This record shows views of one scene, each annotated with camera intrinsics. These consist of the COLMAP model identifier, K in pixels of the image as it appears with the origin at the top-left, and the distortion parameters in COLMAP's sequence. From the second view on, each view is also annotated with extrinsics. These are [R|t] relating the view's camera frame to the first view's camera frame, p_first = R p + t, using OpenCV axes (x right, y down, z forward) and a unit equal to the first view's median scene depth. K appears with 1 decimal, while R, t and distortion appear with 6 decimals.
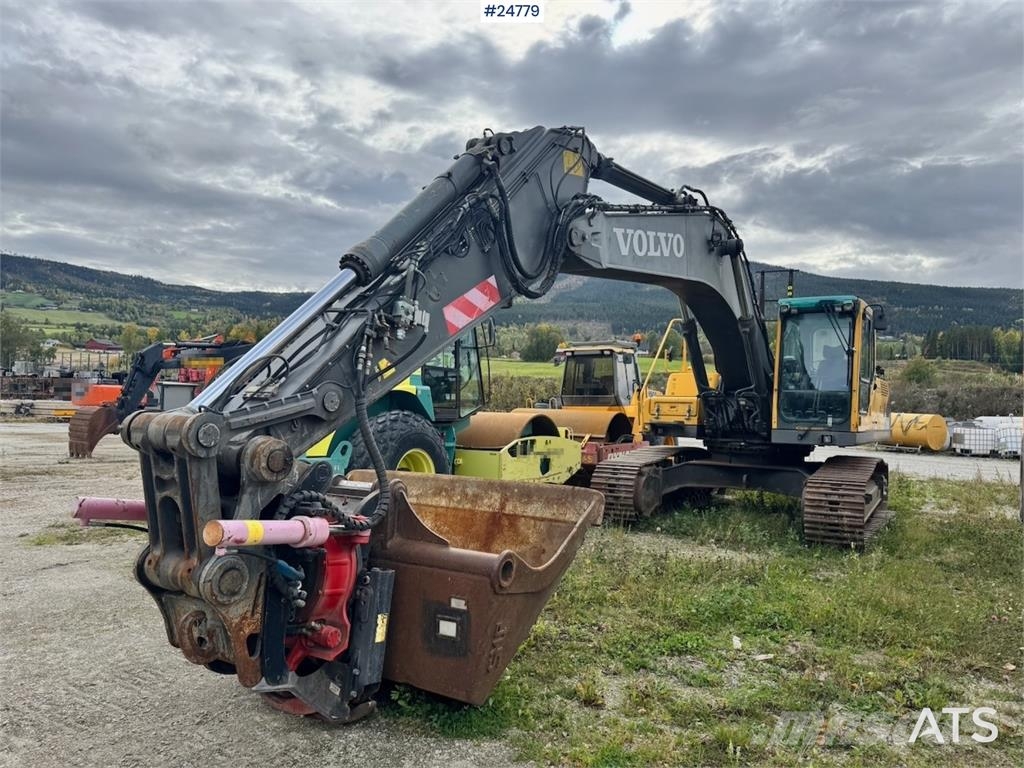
lens RADIAL K [[719.0, 0, 508.3], [0, 719.0, 391.0], [0, 0, 1]] dist [0.066249, -0.081676]
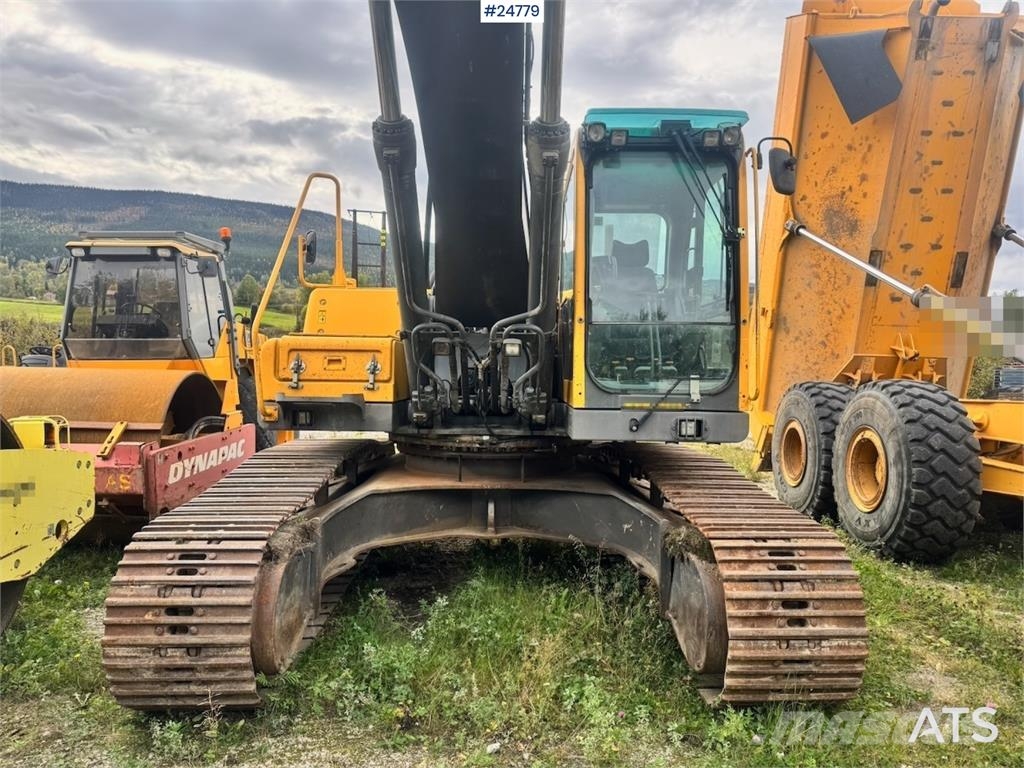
lens RADIAL K [[719.0, 0, 511.1], [0, 719.0, 387.5], [0, 0, 1]] dist [0.066249, -0.081676]
pose [[0.842127, -0.031072, 0.538383, 0.101155], [-0.002564, 0.998097, 0.061614, 0.013138], [-0.539273, -0.053267, 0.840445, 0.682205]]
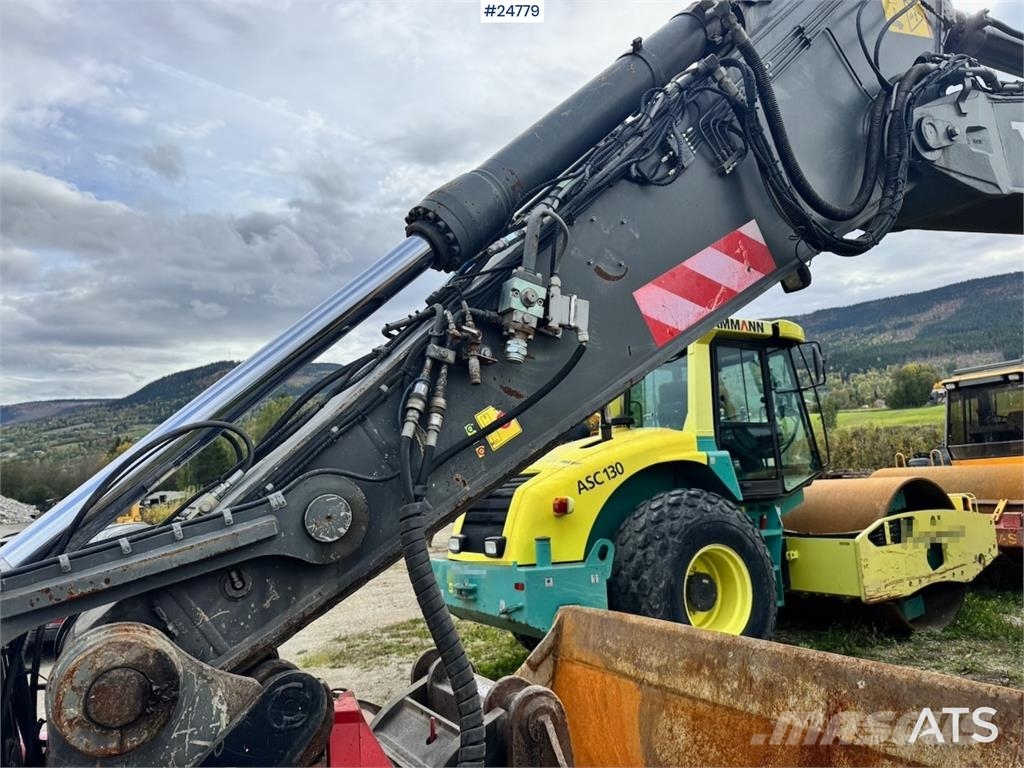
lens RADIAL K [[719.0, 0, 514.0], [0, 719.0, 386.1], [0, 0, 1]] dist [0.066249, -0.081676]
pose [[0.891774, -0.127918, -0.434022, 0.018475], [0.082693, 0.989127, -0.121614, -0.000535], [0.444860, 0.072561, 0.892656, 0.255721]]
